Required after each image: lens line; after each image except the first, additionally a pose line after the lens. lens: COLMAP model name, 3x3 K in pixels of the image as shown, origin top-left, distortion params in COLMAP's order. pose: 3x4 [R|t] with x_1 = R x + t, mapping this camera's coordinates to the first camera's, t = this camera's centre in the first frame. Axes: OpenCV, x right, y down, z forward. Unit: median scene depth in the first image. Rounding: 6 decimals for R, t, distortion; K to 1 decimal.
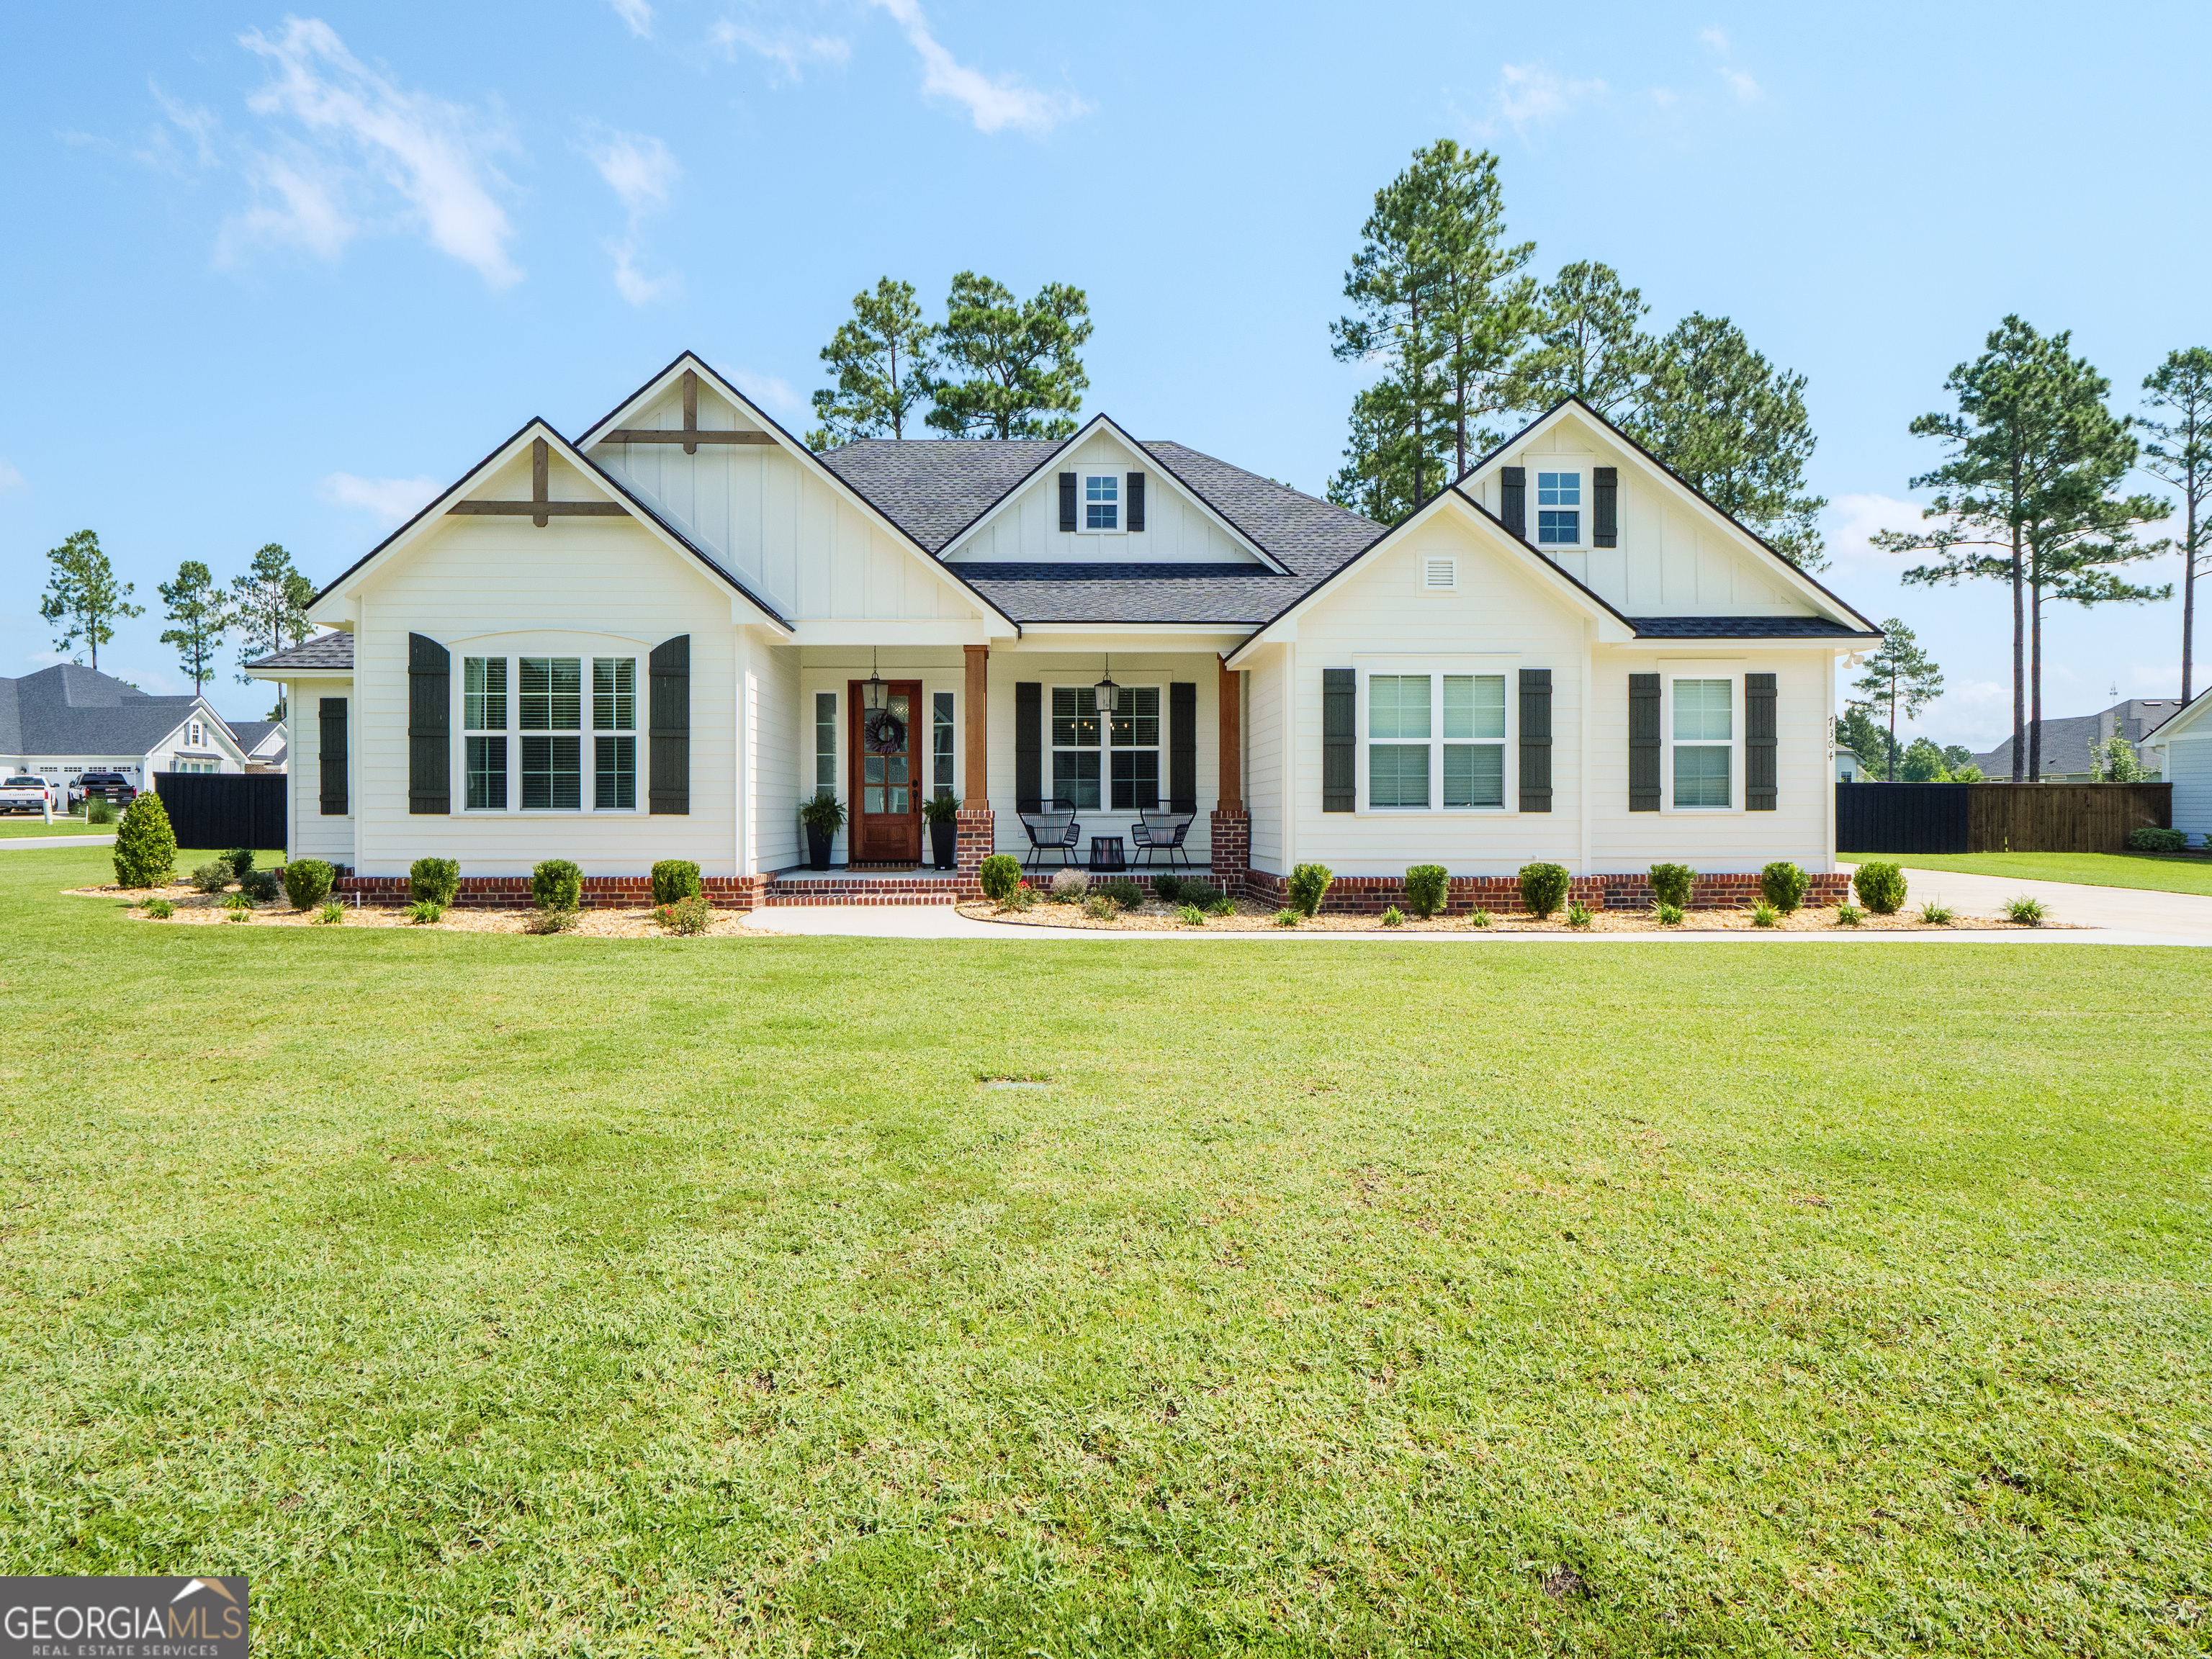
lens RADIAL K [[1163.3, 0, 1077.6], [0, 1163.3, 794.5], [0, 0, 1]] dist [0.004597, -0.001047]
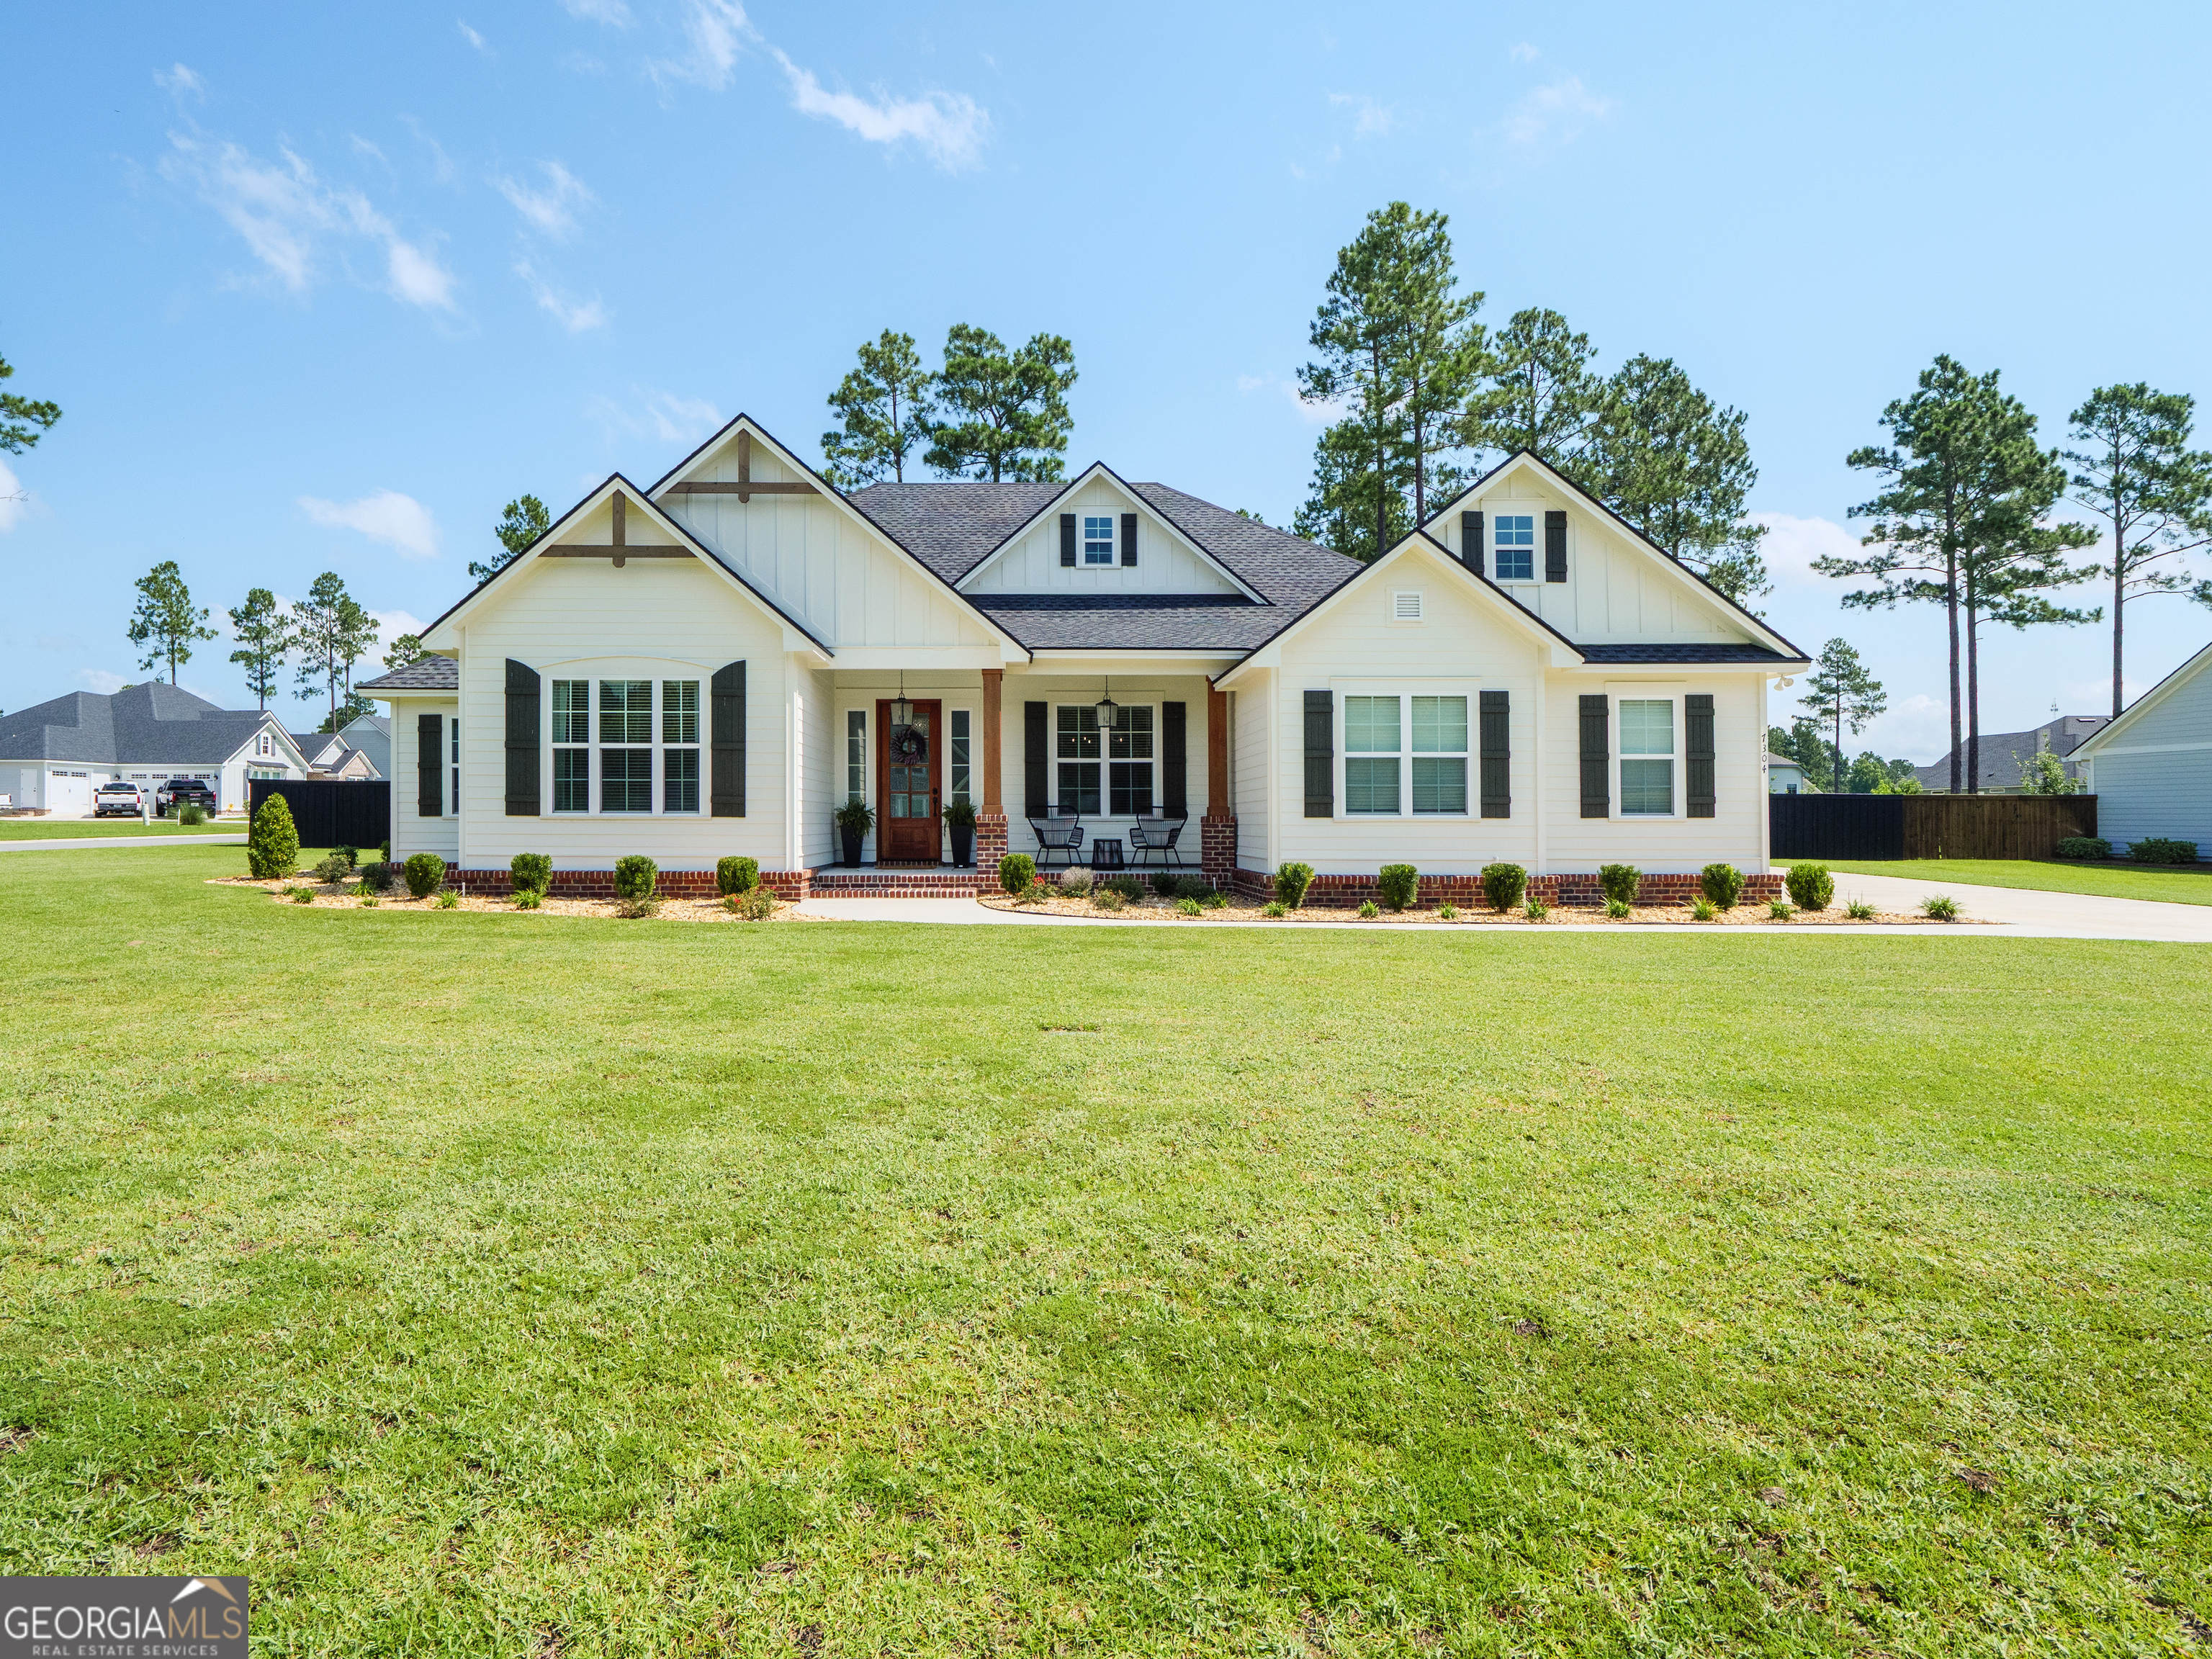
lens RADIAL K [[1105.1, 0, 1012.9], [0, 1105.1, 770.1], [0, 0, 1]] dist [-0.000328, 0.000113]
pose [[0.999392, 0.002935, -0.034752, -0.029020], [-0.003984, 0.999538, -0.030144, 0.002432], [0.034648, 0.030264, 0.998941, -0.068162]]
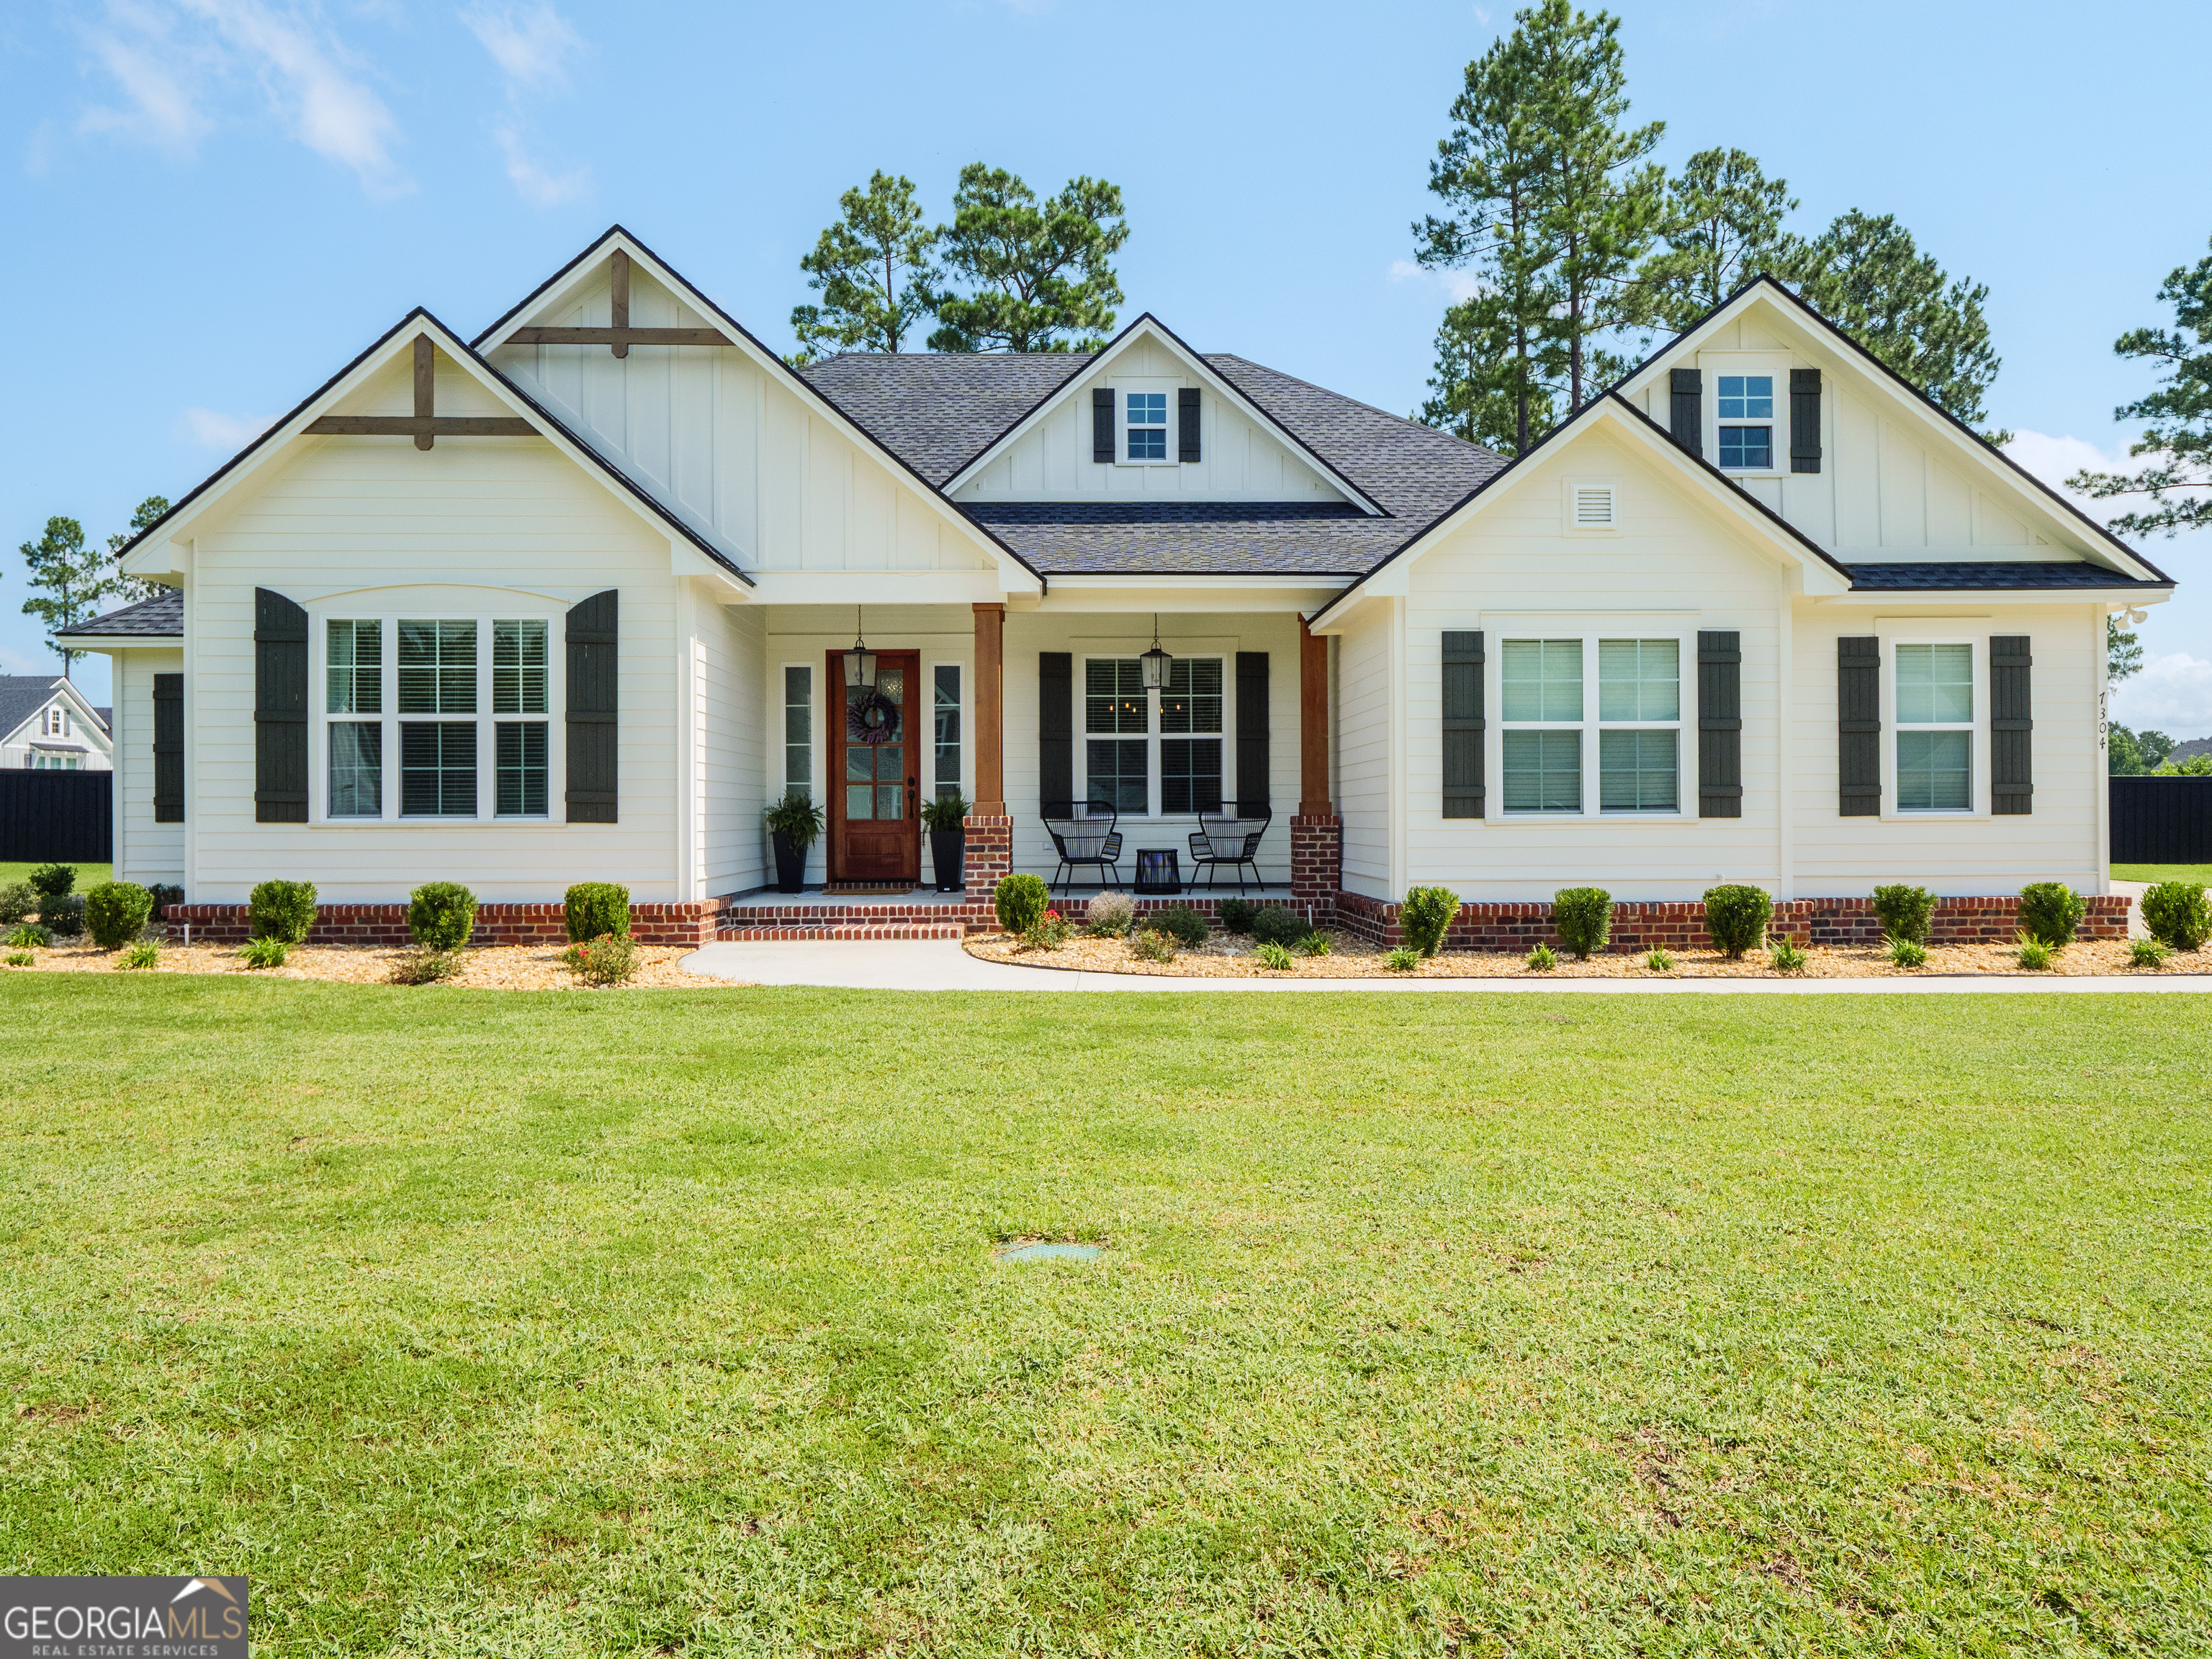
lens RADIAL K [[1345.8, 0, 1100.3], [0, 1345.8, 807.9], [0, 0, 1]] dist [0.001662, 0.004230]
pose [[0.999986, -0.002034, -0.004876, -0.008406], [0.002097, 0.999913, 0.013048, -0.003036], [0.004849, -0.013059, 0.999903, 0.096191]]
